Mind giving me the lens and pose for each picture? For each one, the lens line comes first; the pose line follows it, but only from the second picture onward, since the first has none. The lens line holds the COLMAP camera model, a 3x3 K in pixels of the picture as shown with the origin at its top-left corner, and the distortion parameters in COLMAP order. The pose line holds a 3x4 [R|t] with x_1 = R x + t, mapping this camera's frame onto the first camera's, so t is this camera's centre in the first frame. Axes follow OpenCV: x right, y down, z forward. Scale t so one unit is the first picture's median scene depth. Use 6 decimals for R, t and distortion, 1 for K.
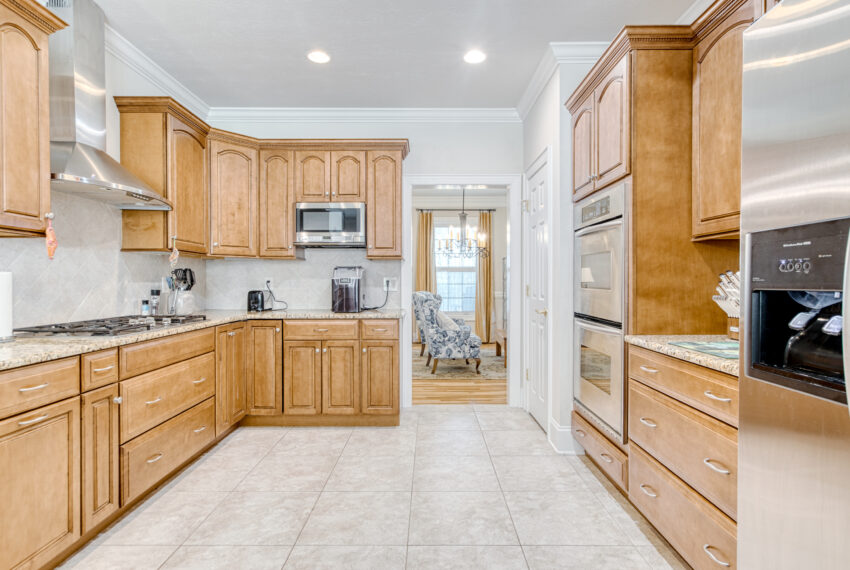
lens RADIAL K [[446.8, 0, 432.2], [0, 446.8, 286.2], [0, 0, 1]] dist [0.001099, 0.000578]
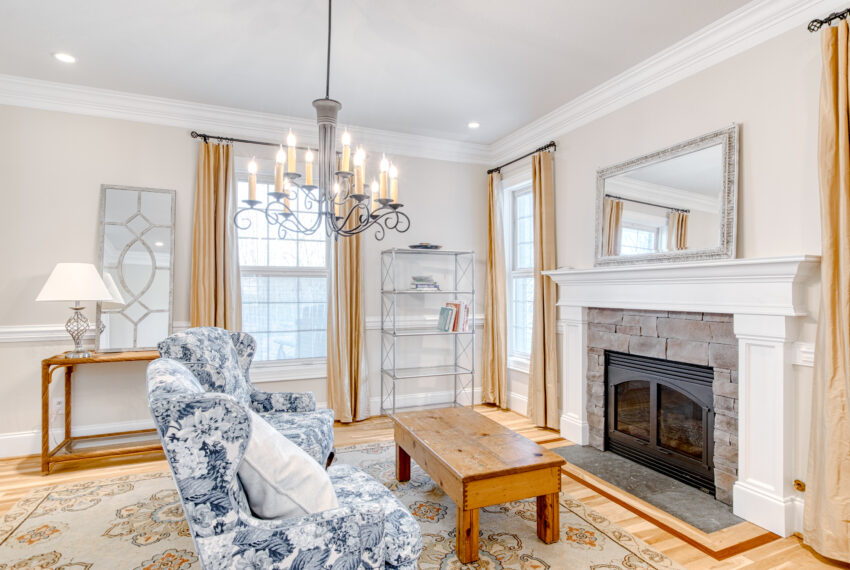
lens RADIAL K [[450.4, 0, 433.8], [0, 450.4, 291.0], [0, 0, 1]] dist [0.001296, 0.001065]
pose [[0.915932, 0.002609, 0.401325, 0.013233], [0.000306, 0.999974, -0.007198, -0.035781], [-0.401334, 0.006716, 0.915907, 1.278935]]
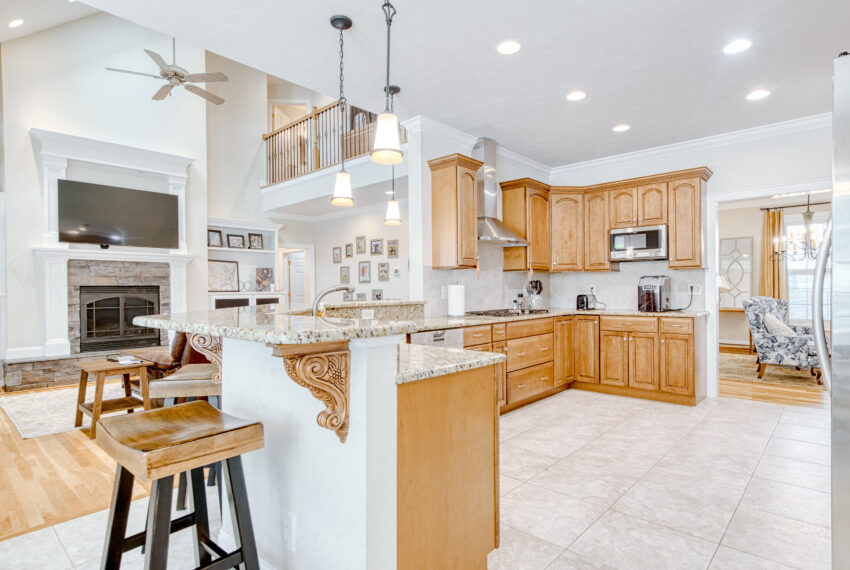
lens RADIAL K [[463.5, 0, 430.2], [0, 463.5, 290.4], [0, 0, 1]] dist [0.006939, 0.001631]
pose [[0.742362, -0.005210, -0.669979, 0.260996], [0.003109, 0.999986, -0.004331, 0.001626], [0.669992, 0.001133, 0.742368, -0.459756]]
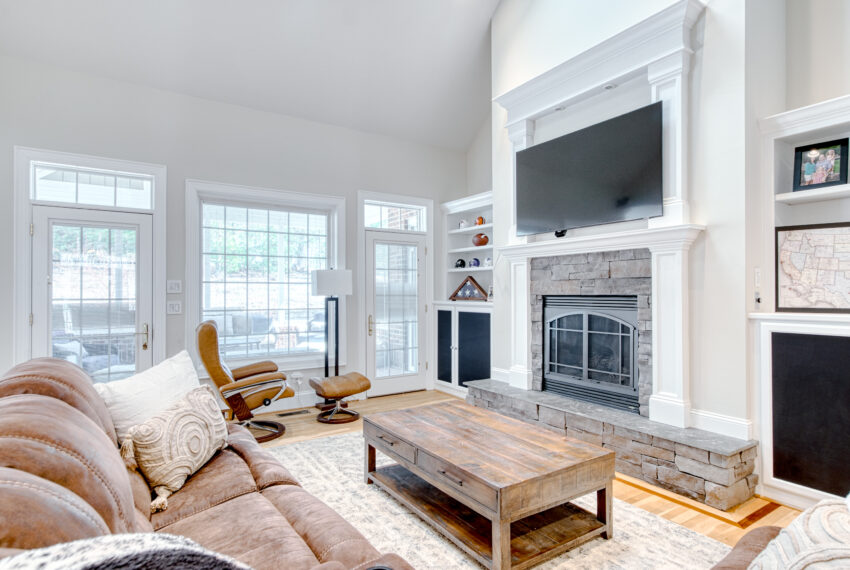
lens RADIAL K [[469.5, 0, 425.0], [0, 469.5, 285.0], [0, 0, 1]] dist [0.001692, 0.000680]
pose [[-0.840464, -0.002372, -0.541862, -1.069045], [0.000478, 0.999987, -0.005119, -0.051033], [0.541867, -0.004561, -0.840452, 0.925682]]
